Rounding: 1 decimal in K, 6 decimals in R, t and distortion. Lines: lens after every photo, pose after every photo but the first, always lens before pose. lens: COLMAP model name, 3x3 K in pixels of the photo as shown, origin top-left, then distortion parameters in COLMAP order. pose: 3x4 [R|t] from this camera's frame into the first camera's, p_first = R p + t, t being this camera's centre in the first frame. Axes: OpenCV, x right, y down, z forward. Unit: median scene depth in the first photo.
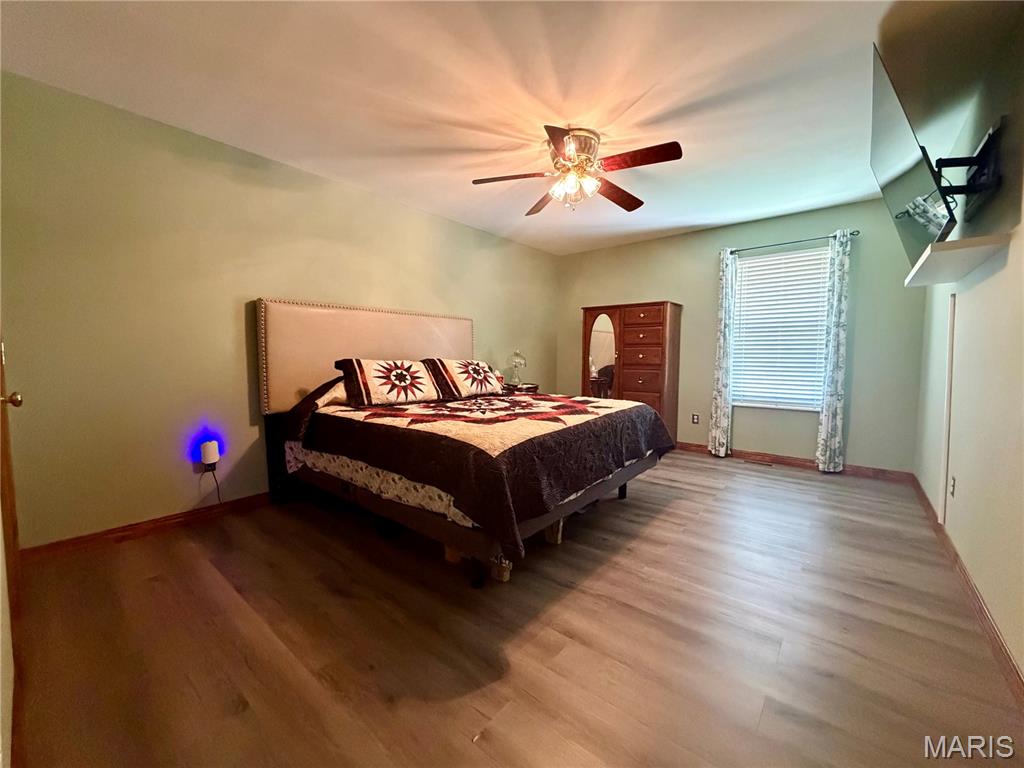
lens RADIAL K [[408.6, 0, 508.5], [0, 408.6, 384.2], [0, 0, 1]] dist [0.000276, -0.000377]
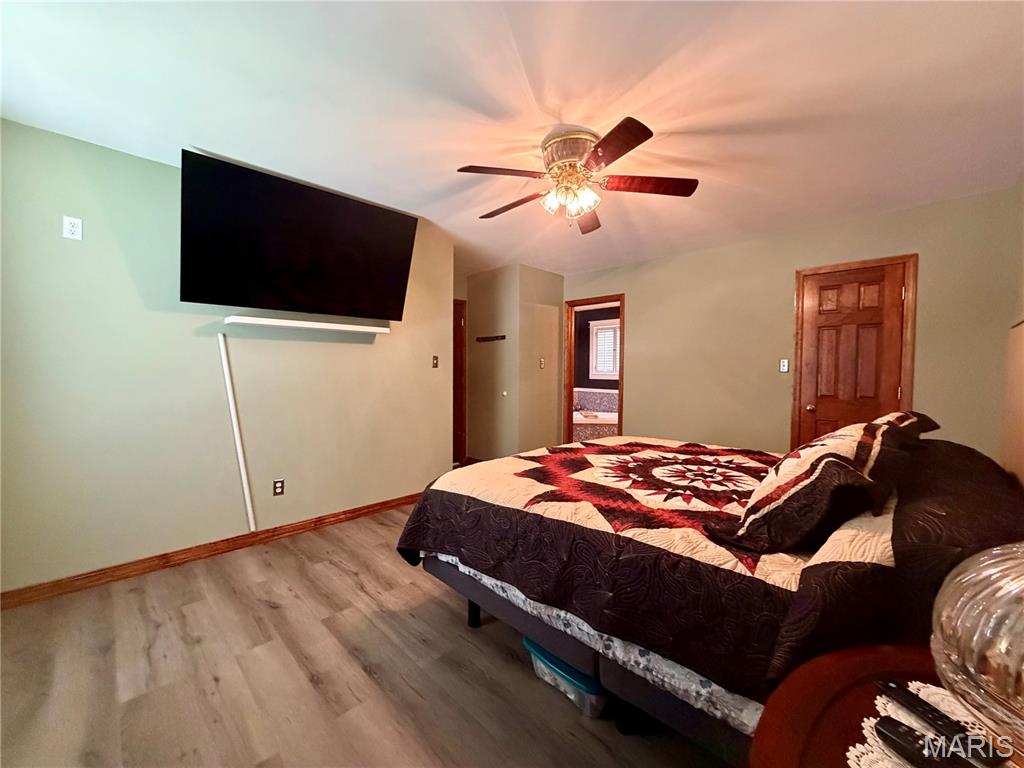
lens RADIAL K [[408.6, 0, 508.5], [0, 408.6, 384.2], [0, 0, 1]] dist [0.000276, -0.000377]
pose [[-0.995185, -0.009316, 0.097575, 0.170210], [0.001530, 0.993876, 0.110495, -0.162989], [-0.098007, 0.110112, -0.989075, 1.600148]]
